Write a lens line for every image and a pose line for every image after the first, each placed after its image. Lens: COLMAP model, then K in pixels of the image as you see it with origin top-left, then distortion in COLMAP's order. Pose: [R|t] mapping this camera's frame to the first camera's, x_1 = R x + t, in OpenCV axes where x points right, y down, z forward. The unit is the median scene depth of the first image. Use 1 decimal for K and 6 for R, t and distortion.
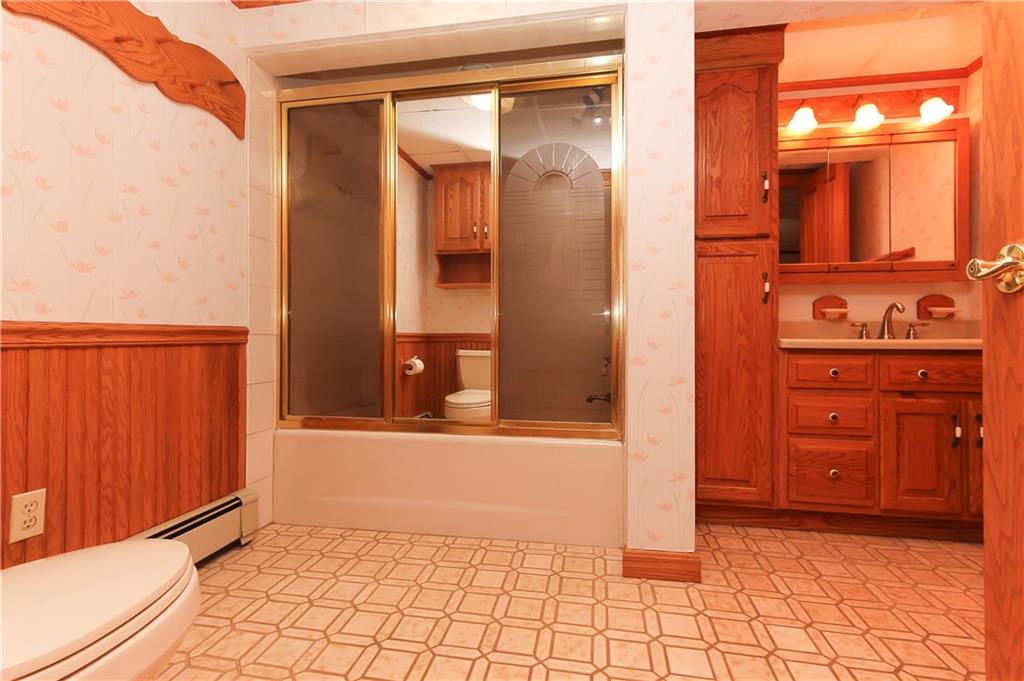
lens RADIAL K [[496.2, 0, 509.0], [0, 496.2, 332.8], [0, 0, 1]] dist [0.001886, 0.001539]
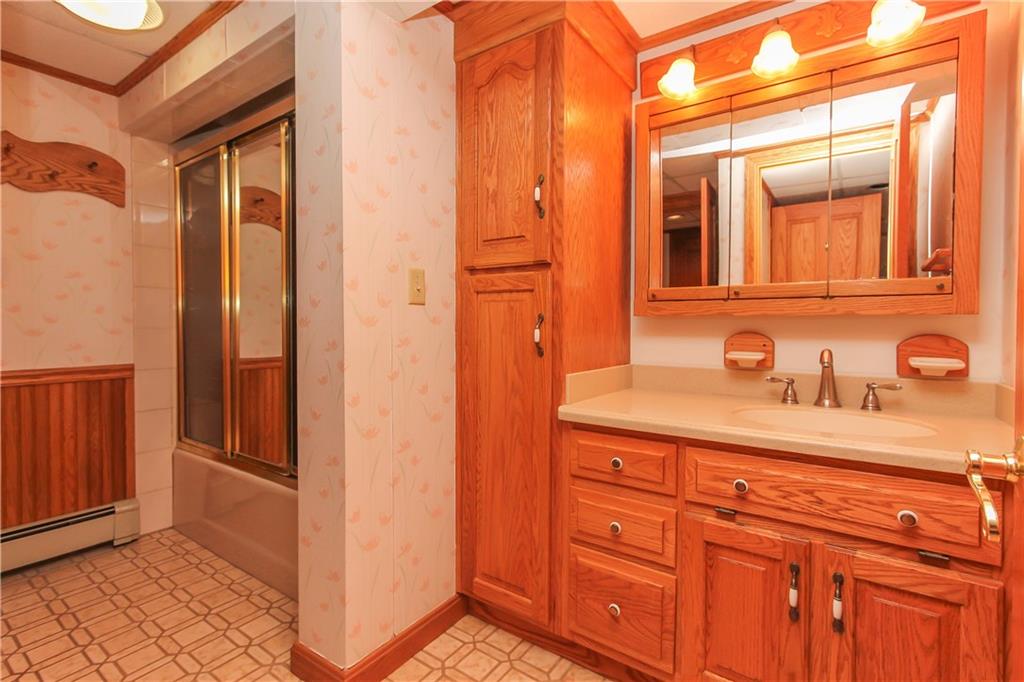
lens RADIAL K [[496.2, 0, 509.0], [0, 496.2, 333.3], [0, 0, 1]] dist [0.001886, 0.001539]
pose [[0.896938, 0.008816, -0.442069, 0.799024], [0.003296, 0.999640, 0.026622, -0.113055], [0.442144, -0.025336, 0.896586, 0.322484]]
